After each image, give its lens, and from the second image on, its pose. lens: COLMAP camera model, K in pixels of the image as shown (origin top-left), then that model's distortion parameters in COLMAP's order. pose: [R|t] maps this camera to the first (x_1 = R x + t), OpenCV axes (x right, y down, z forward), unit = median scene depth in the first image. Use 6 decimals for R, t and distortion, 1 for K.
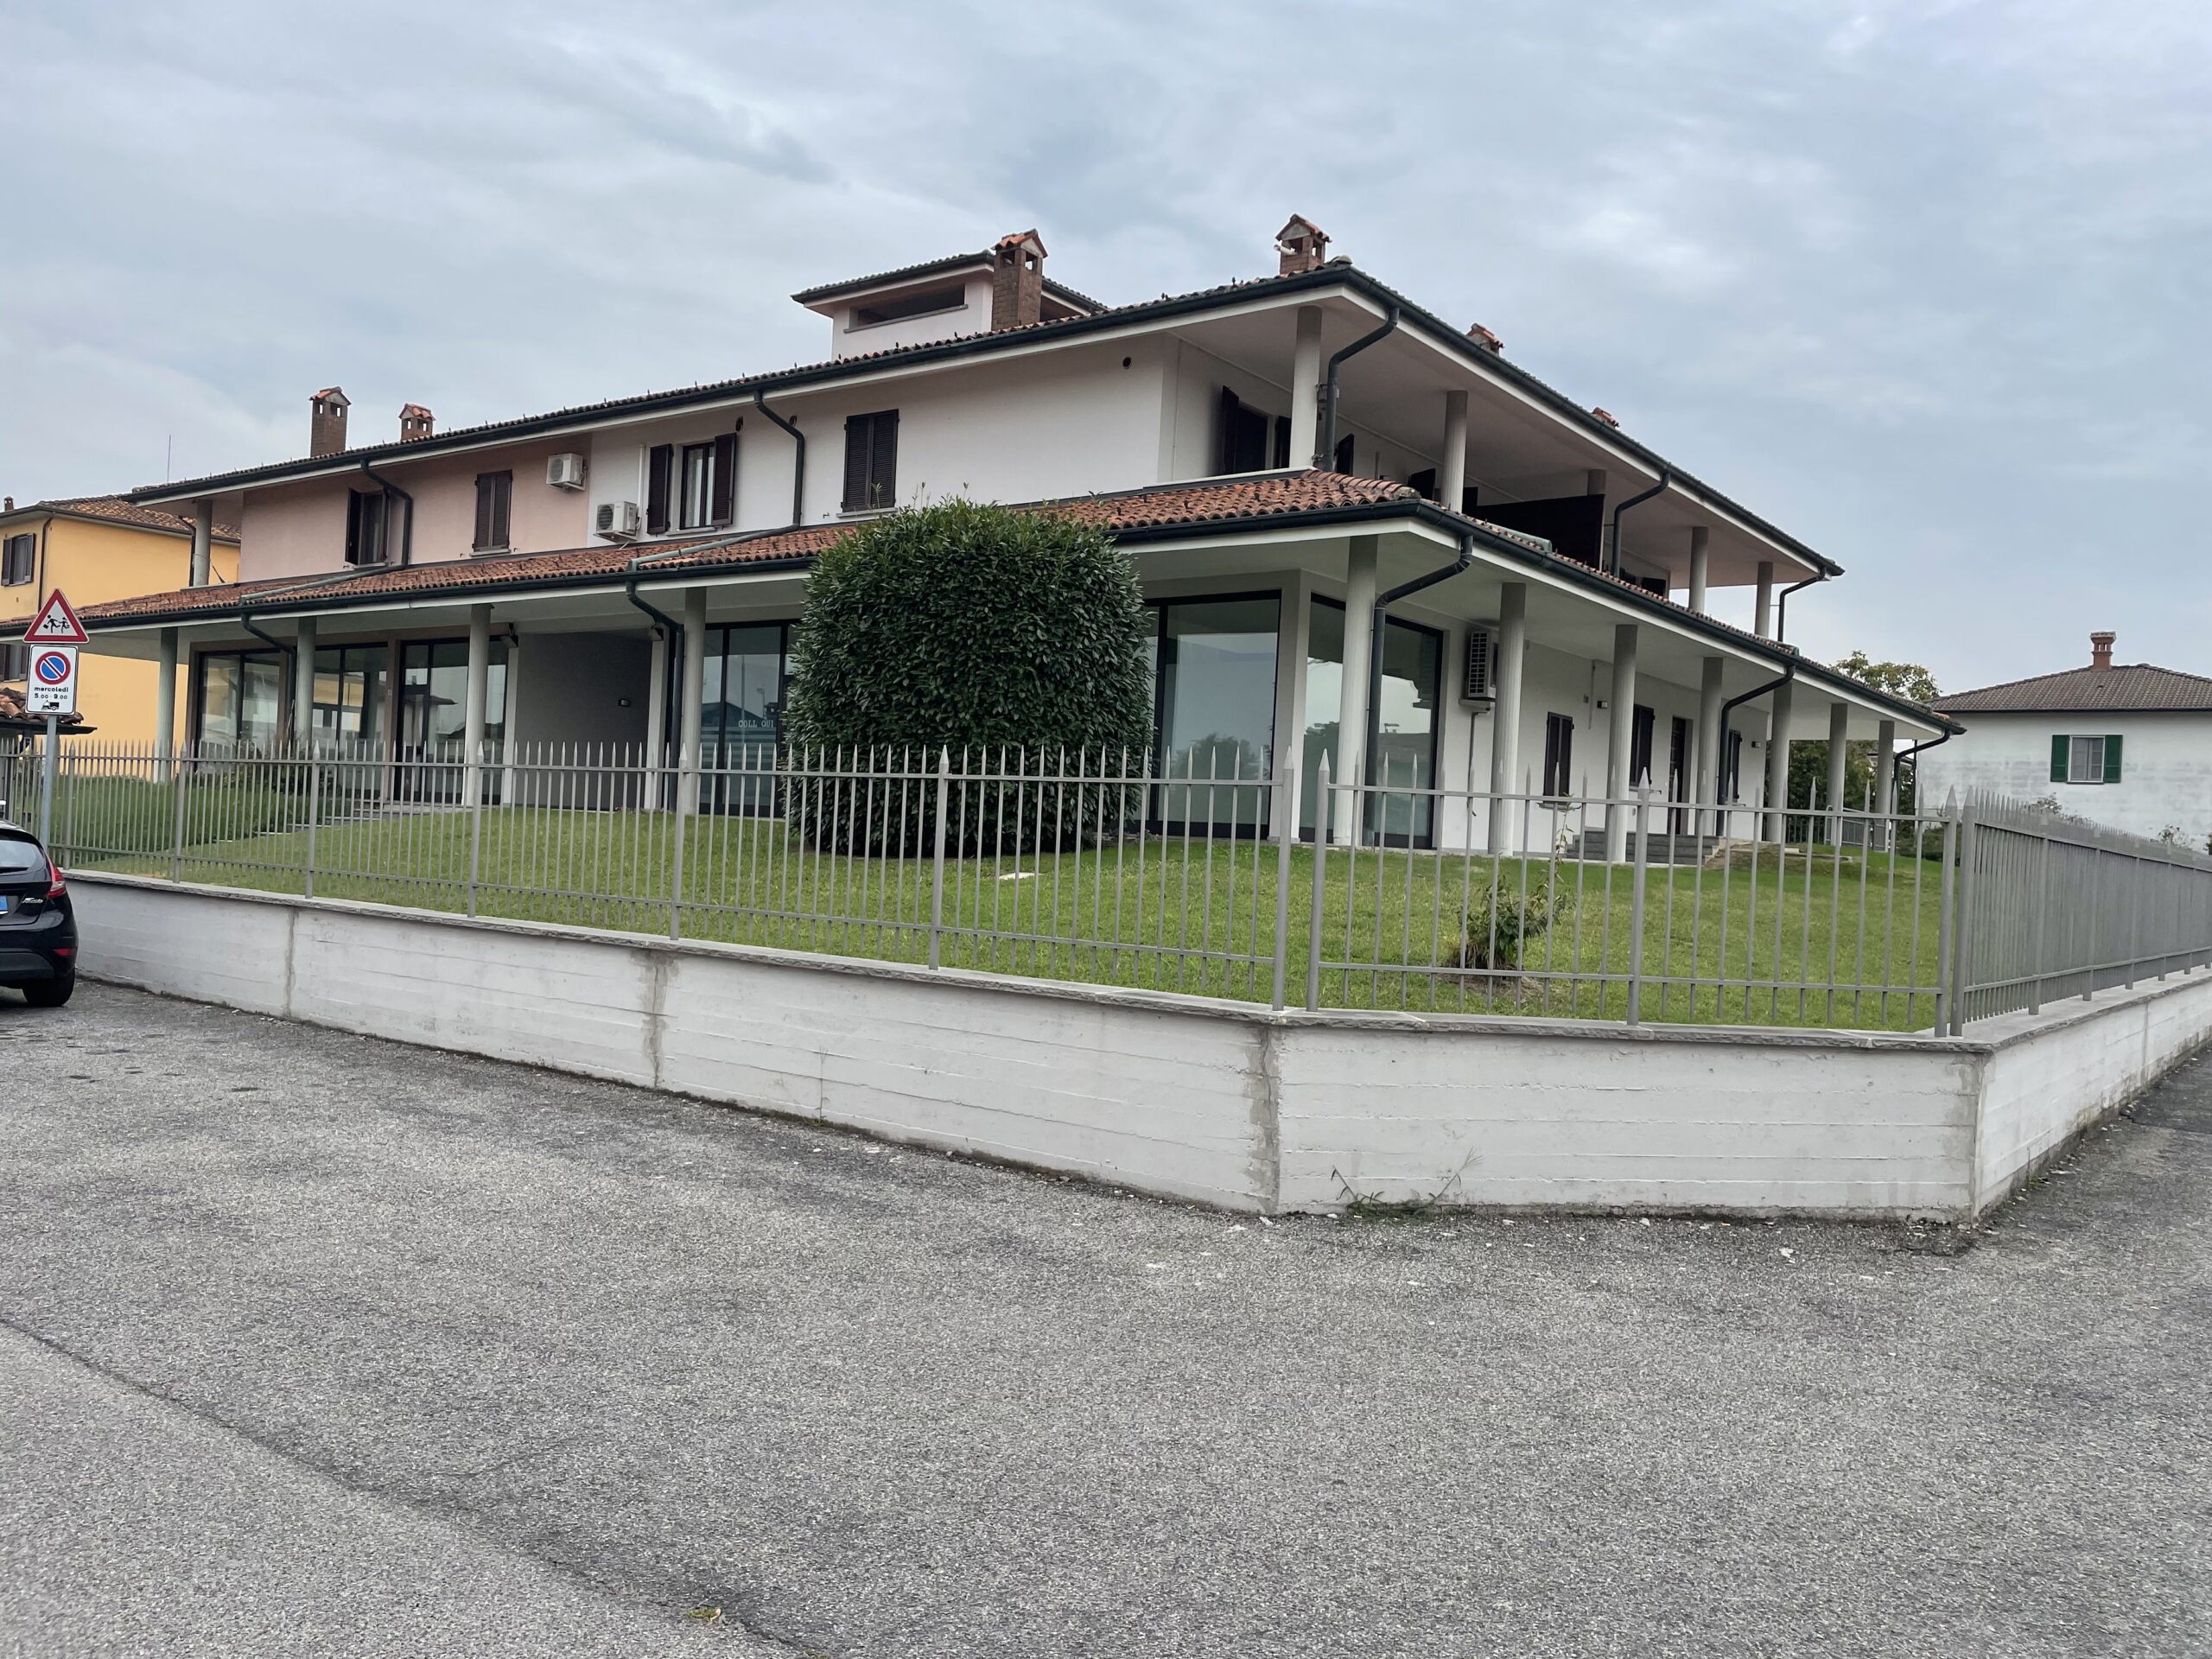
lens RADIAL K [[1701.9, 0, 1106.0], [0, 1701.9, 829.5], [0, 0, 1]] dist [0.007595, 0.000899]
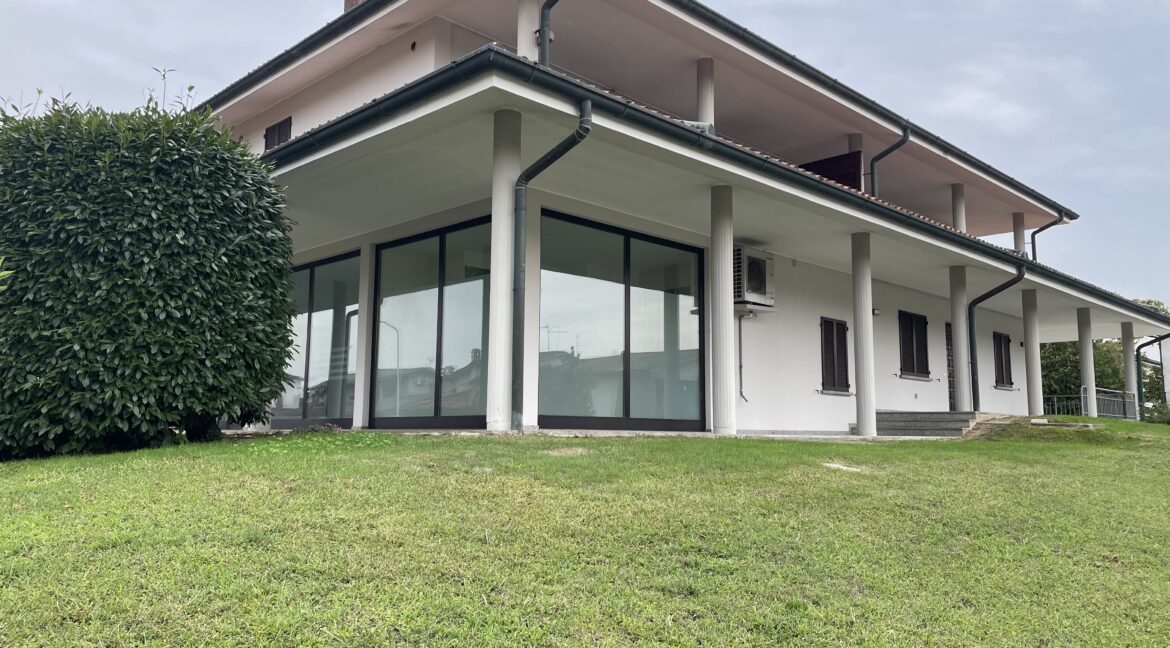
lens RADIAL K [[886.0, 0, 586.3], [0, 886.0, 319.1], [0, 0, 1]] dist [0.075457, -0.089687]
pose [[0.990387, -0.054518, -0.127124, 0.167839], [0.038422, 0.991312, -0.125795, 0.008211], [0.132877, 0.119702, 0.983878, 0.322300]]
